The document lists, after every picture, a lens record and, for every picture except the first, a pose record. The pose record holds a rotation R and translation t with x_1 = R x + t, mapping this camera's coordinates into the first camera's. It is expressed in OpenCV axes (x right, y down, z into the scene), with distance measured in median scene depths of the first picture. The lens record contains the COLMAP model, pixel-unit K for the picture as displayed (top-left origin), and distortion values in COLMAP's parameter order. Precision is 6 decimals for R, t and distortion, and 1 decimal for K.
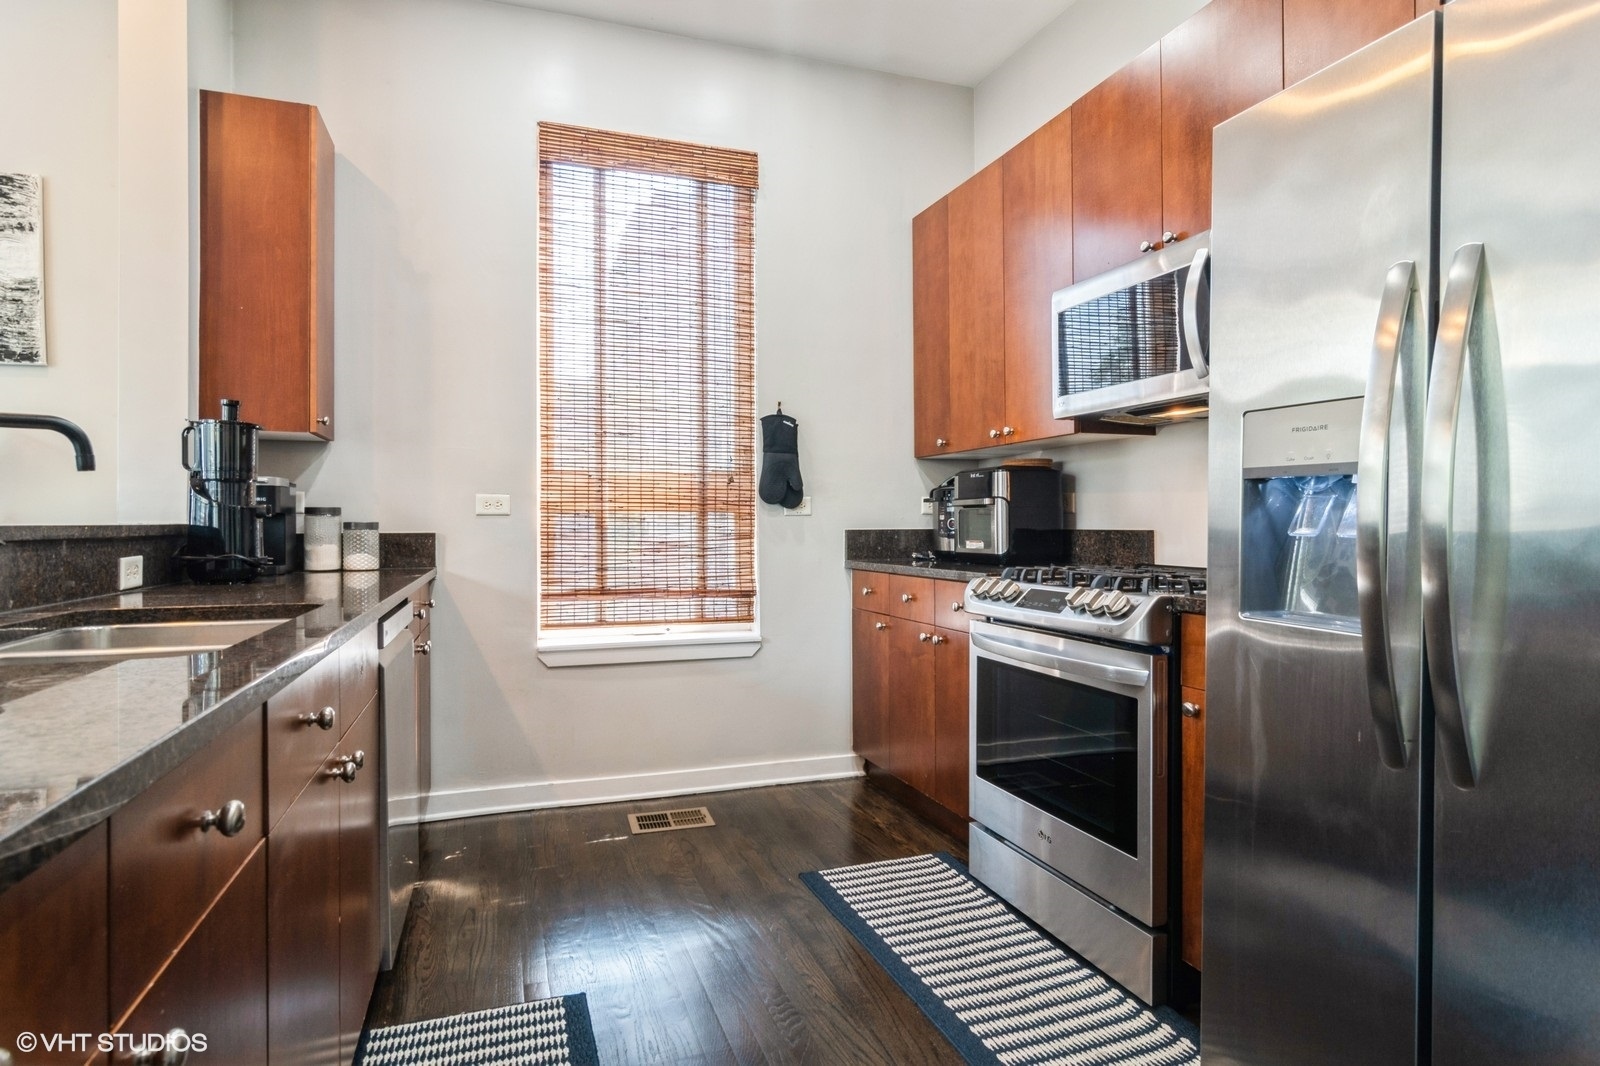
lens RADIAL K [[864.4, 0, 794.9], [0, 864.4, 526.7], [0, 0, 1]] dist [-0.002593, 0.004187]
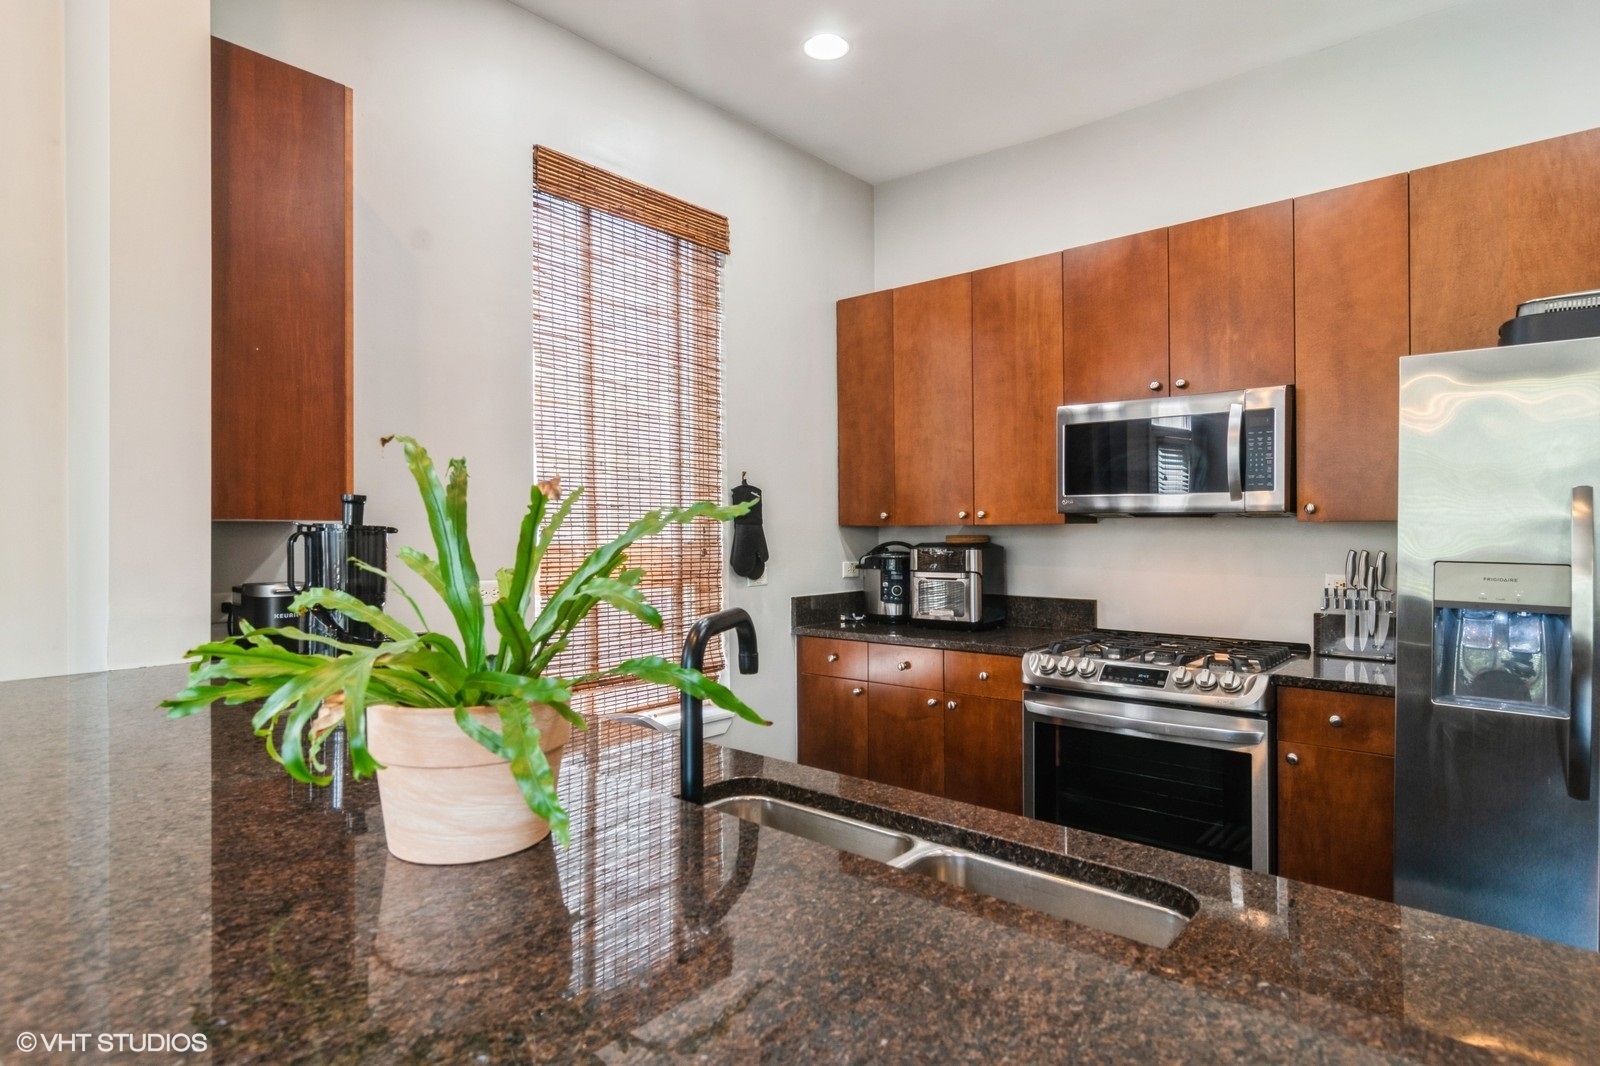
lens RADIAL K [[864.4, 0, 799.2], [0, 864.4, 527.0], [0, 0, 1]] dist [-0.002593, 0.004187]
pose [[0.861783, 0.000437, 0.507277, -0.490107], [0.003308, 0.999974, -0.006481, -0.078962], [-0.507266, 0.007263, 0.861759, 0.123078]]
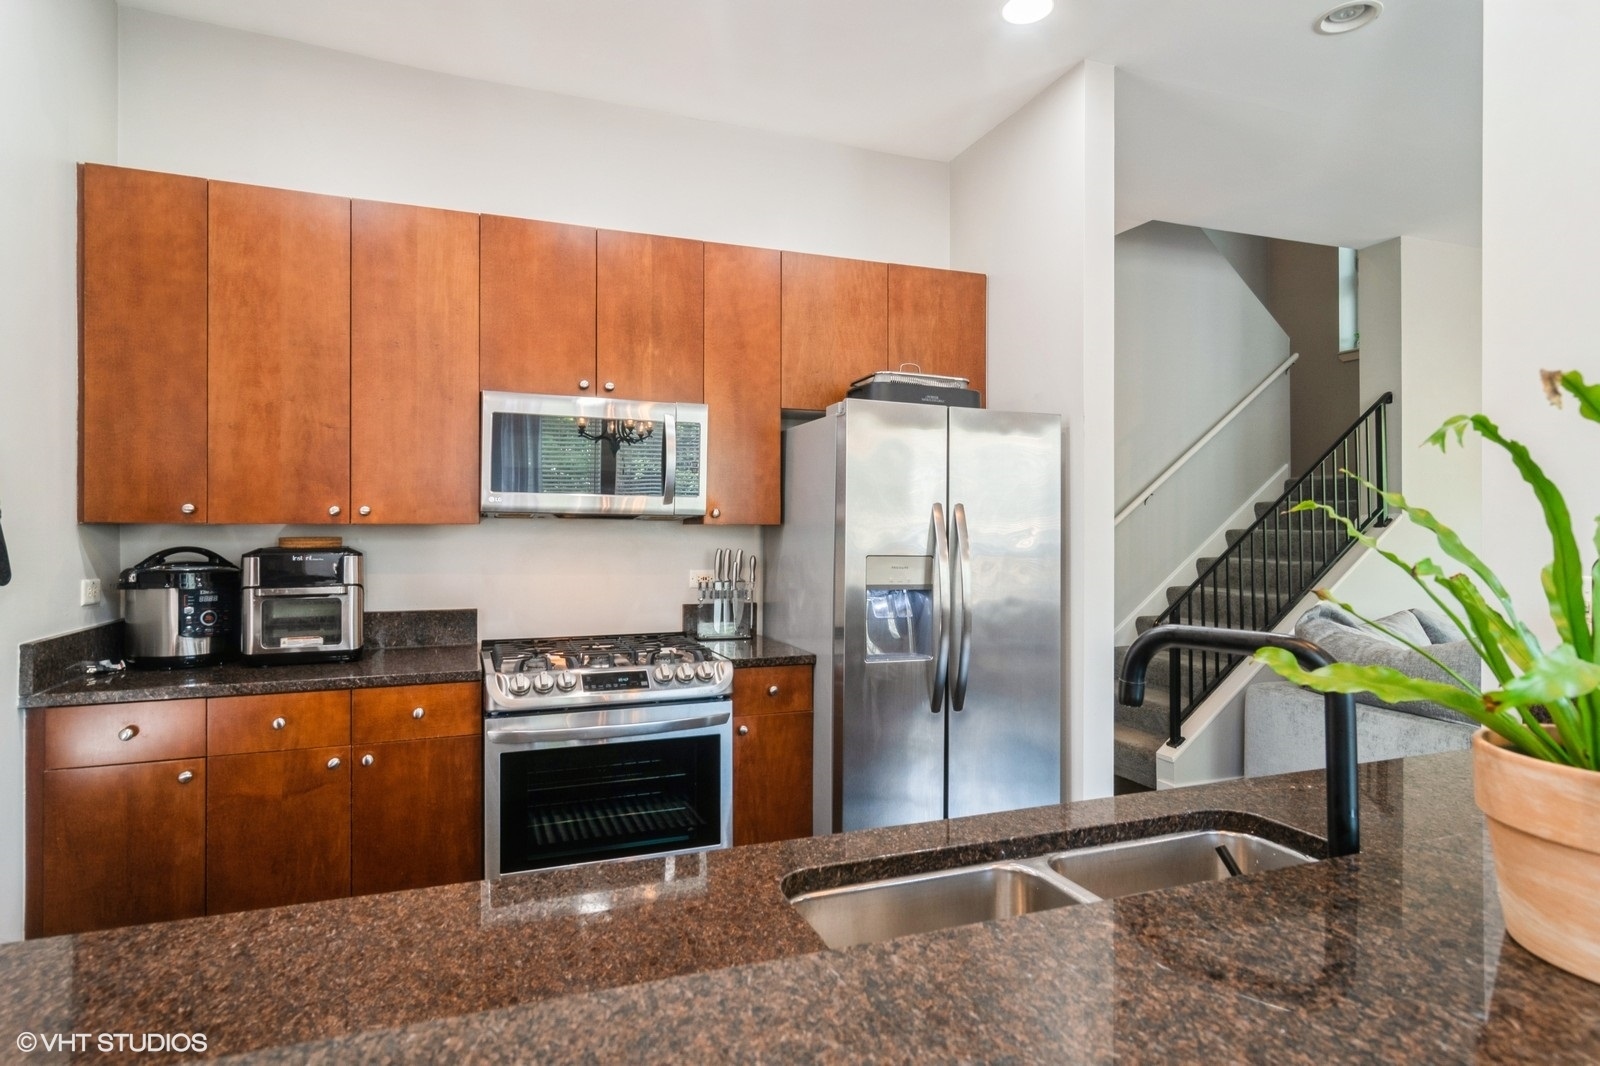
lens RADIAL K [[864.4, 0, 796.5], [0, 864.4, 522.4], [0, 0, 1]] dist [-0.002593, 0.004187]
pose [[-0.047551, 0.010193, 0.998817, -0.607700], [0.000750, 0.999948, -0.010169, -0.080546], [-0.998869, 0.000266, -0.047556, 0.537292]]
